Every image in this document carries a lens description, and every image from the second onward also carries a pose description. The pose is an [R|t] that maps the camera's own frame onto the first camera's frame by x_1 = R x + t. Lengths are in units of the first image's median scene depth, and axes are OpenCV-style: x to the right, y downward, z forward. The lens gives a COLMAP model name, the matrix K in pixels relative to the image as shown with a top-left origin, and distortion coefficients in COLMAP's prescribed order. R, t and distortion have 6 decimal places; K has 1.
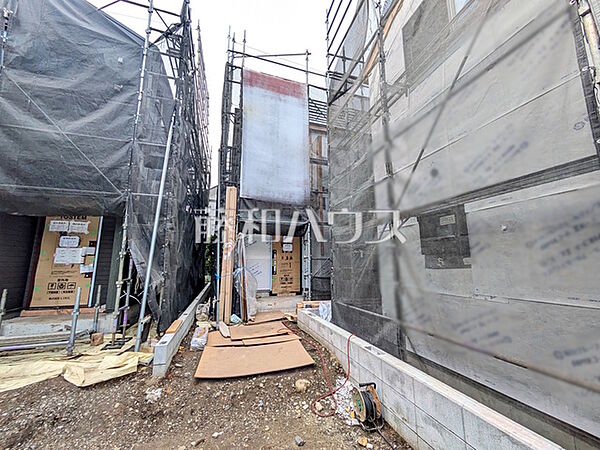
lens RADIAL K [[236.8, 0, 300.0], [0, 236.8, 225.0], [0, 0, 1]] dist [-0.011899, 0.000276]
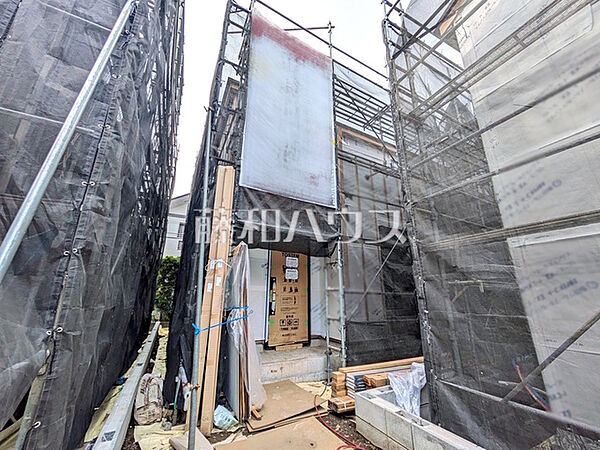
lens RADIAL K [[236.8, 0, 300.0], [0, 236.8, 225.0], [0, 0, 1]] dist [-0.011899, 0.000276]
pose [[0.984003, 0.063492, 0.166455, -0.166321], [-0.042446, 0.990984, -0.127079, 0.044208], [-0.173023, 0.117981, 0.977826, 0.335633]]
